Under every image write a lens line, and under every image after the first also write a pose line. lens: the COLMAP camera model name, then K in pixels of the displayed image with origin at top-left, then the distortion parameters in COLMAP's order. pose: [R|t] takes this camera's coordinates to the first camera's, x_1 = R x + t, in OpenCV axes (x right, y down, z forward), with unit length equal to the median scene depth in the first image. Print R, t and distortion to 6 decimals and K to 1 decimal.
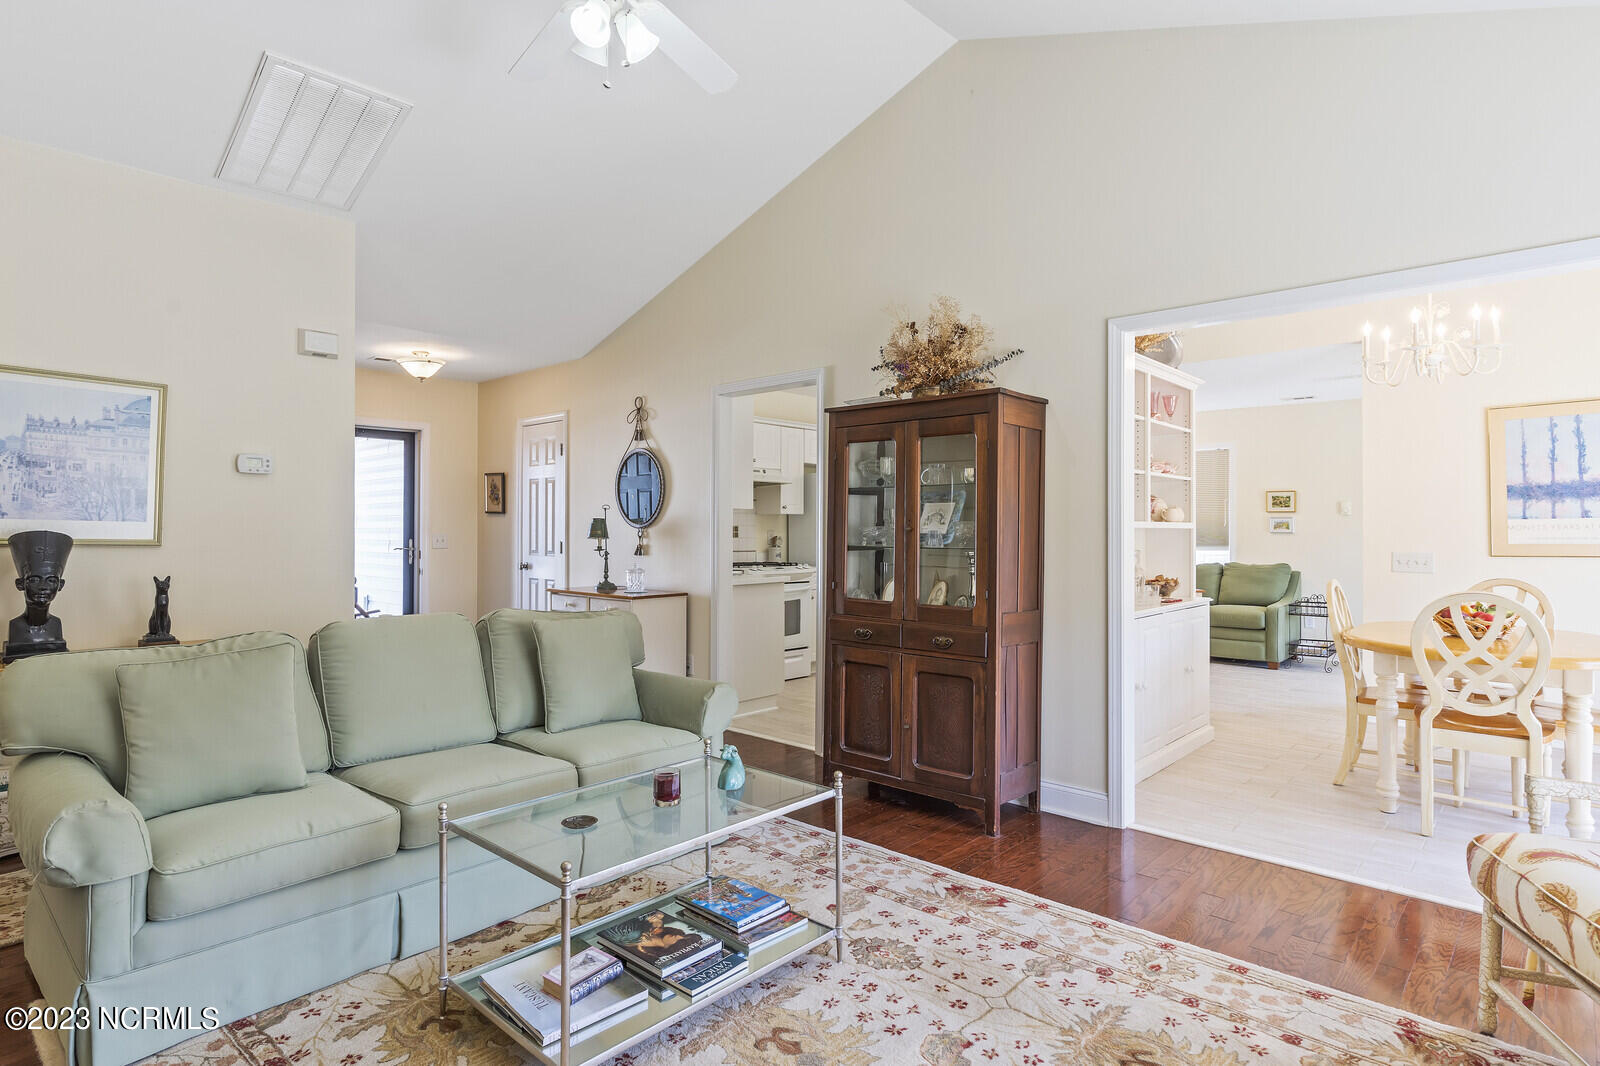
lens RADIAL K [[898.5, 0, 829.2], [0, 898.5, 514.6], [0, 0, 1]] dist [-0.003759, -0.000664]
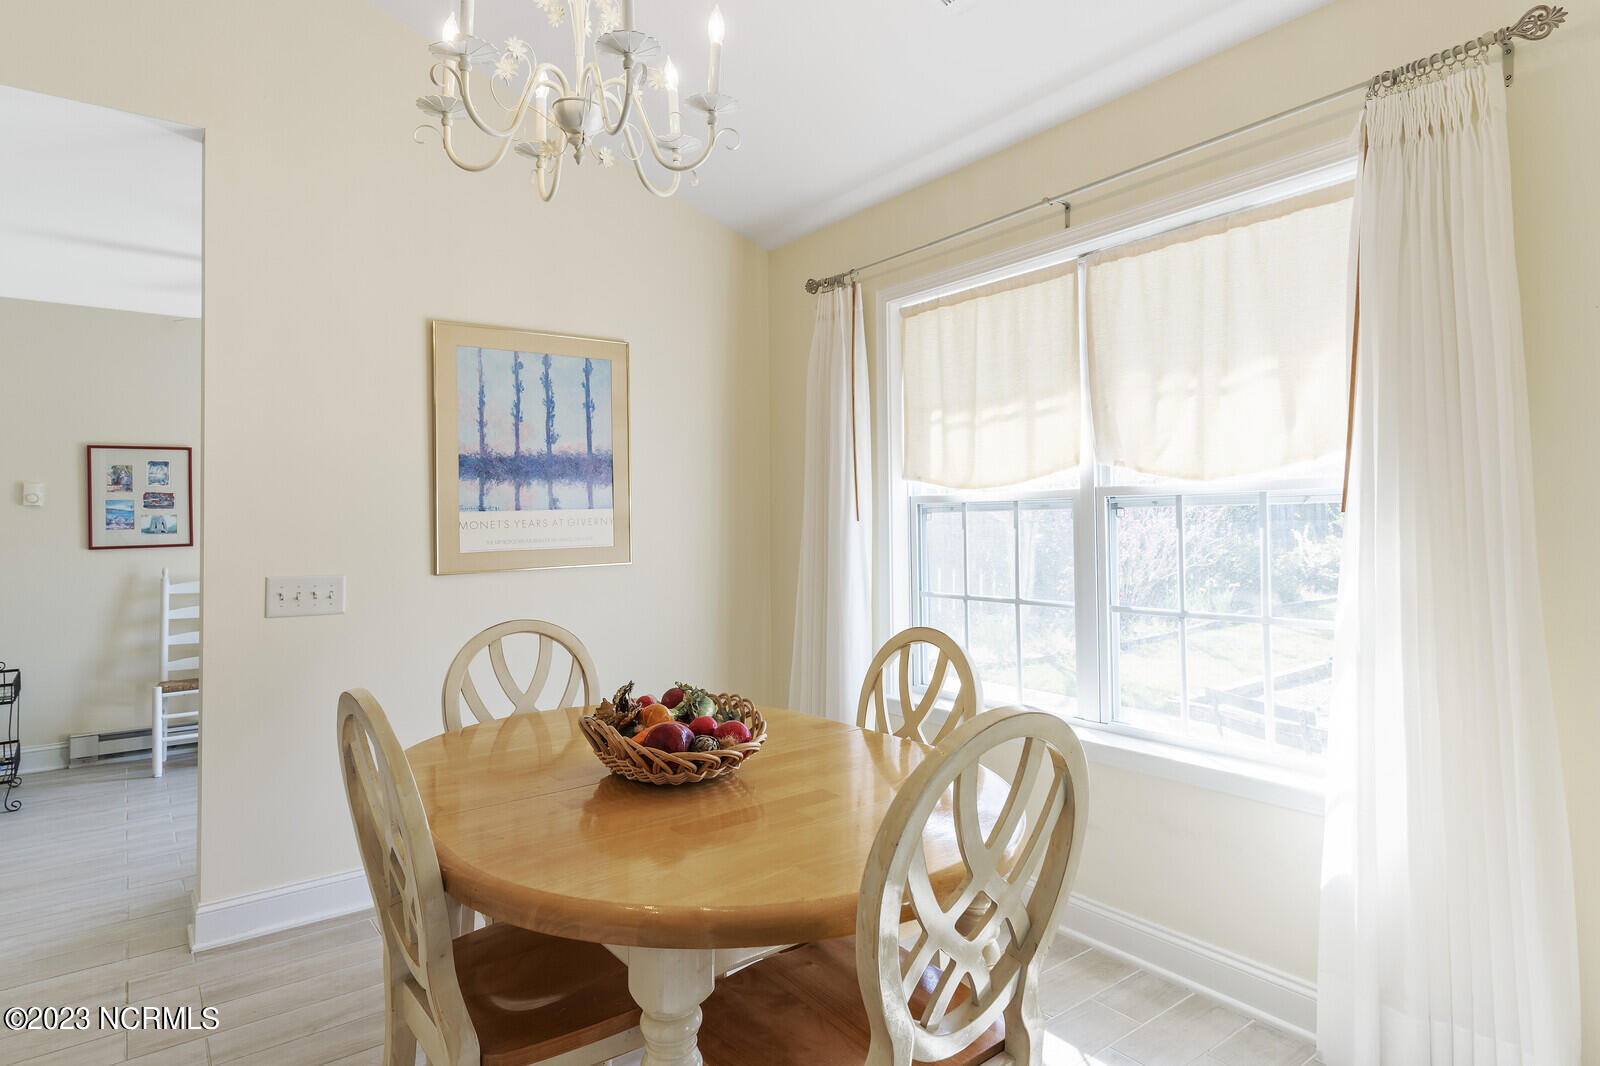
lens RADIAL K [[867.9, 0, 777.2], [0, 867.9, 514.0], [0, 0, 1]] dist [0.002518, -0.000039]
pose [[0.229221, 0.005384, 0.973360, 0.324931], [-0.005336, 0.999977, -0.004275, 0.011187], [-0.973360, -0.004213, 0.229244, 0.890898]]
